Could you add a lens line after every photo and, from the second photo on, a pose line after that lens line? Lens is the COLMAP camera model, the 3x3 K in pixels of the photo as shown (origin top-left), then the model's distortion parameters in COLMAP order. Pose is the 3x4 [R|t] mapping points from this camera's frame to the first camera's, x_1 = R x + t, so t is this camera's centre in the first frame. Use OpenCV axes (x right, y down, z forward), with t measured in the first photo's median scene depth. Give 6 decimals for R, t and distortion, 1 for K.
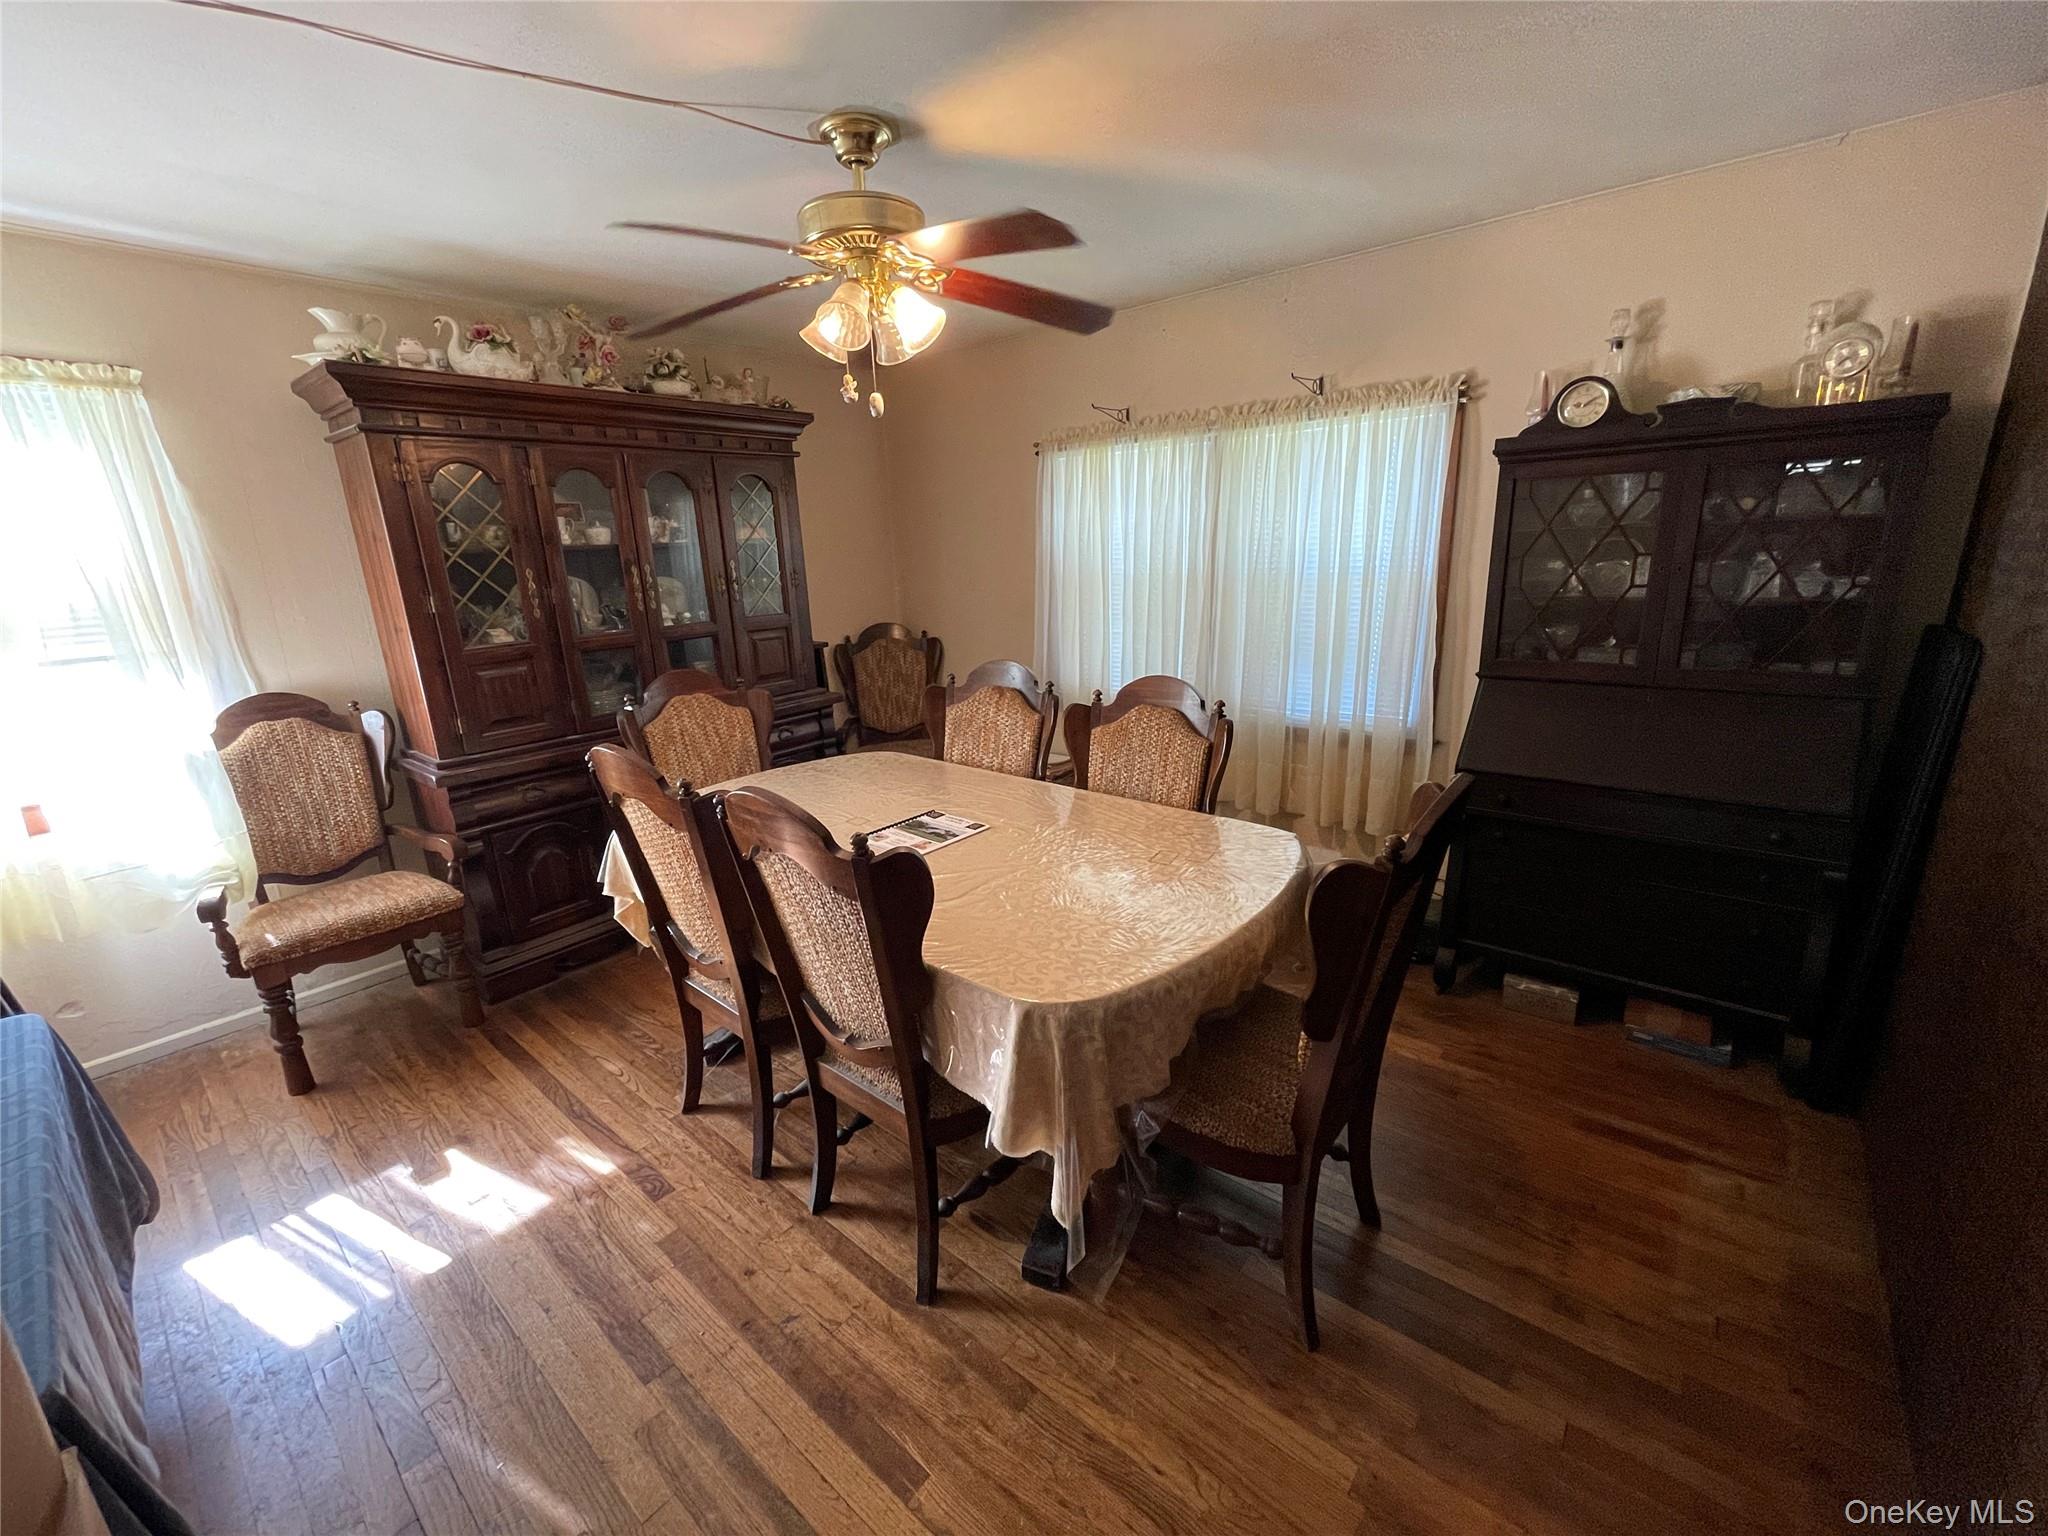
lens RADIAL K [[820.9, 0, 1025.0], [0, 820.9, 774.2], [0, 0, 1]] dist [-0.008086, 0.000913]
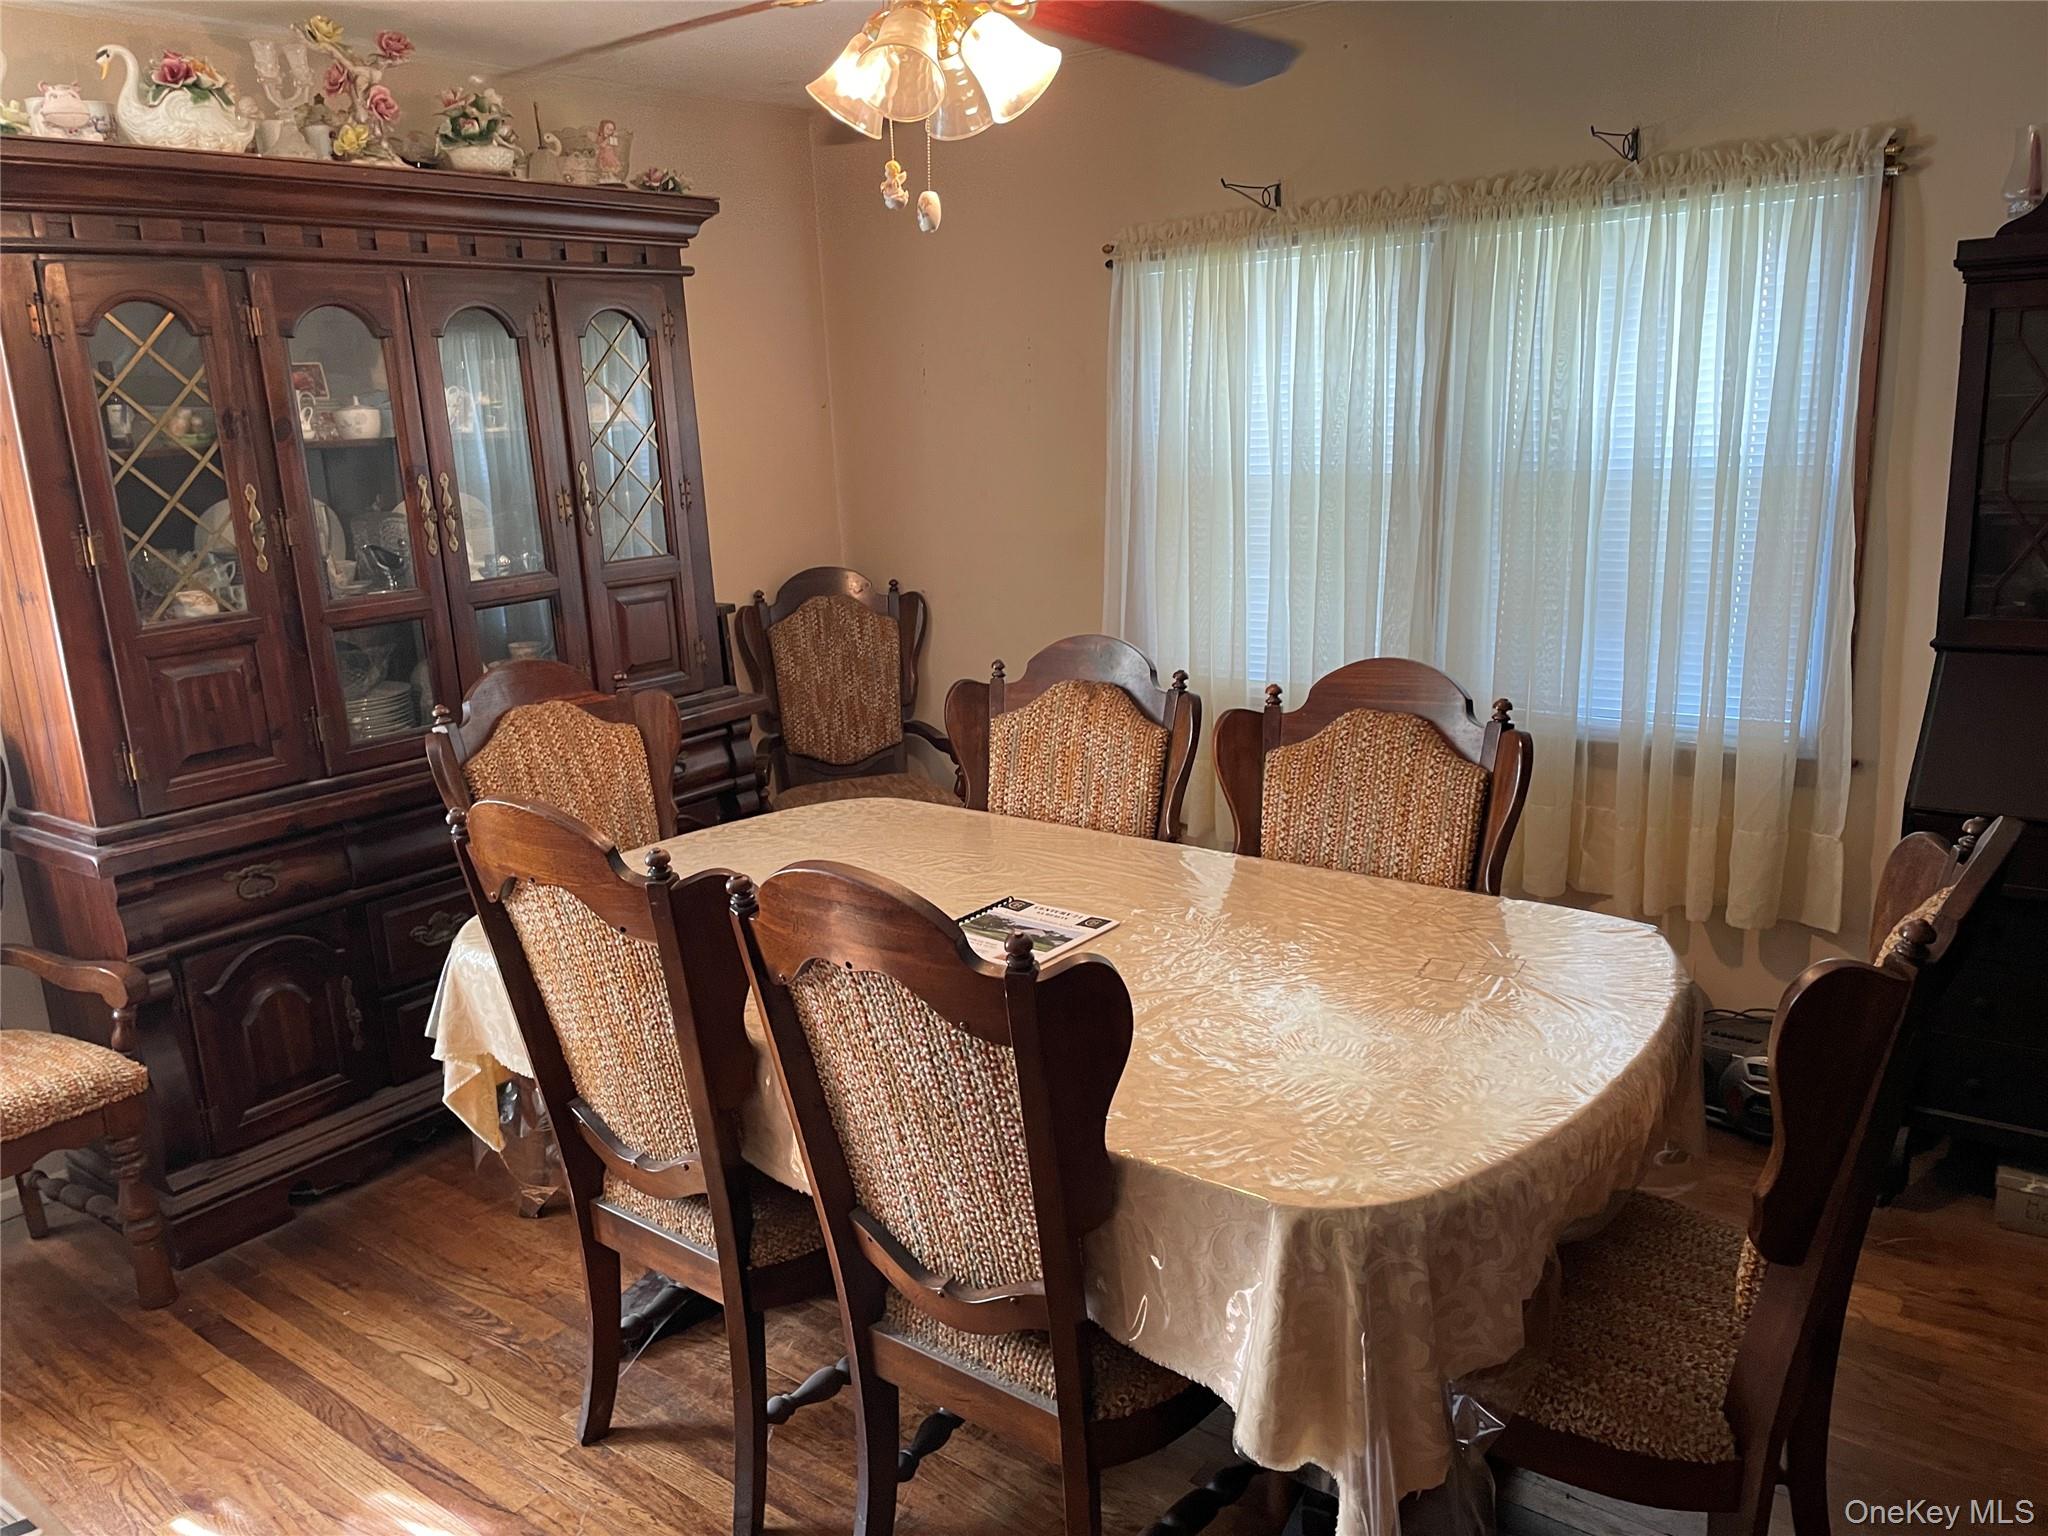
lens RADIAL K [[1558.5, 0, 969.1], [0, 1558.5, 797.7], [0, 0, 1]] dist [0.064514, -0.084483]
pose [[0.999649, -0.018932, 0.018521, -0.146672], [0.019358, 0.999546, -0.023072, -0.001627], [-0.018076, 0.023422, 0.999562, -0.091848]]
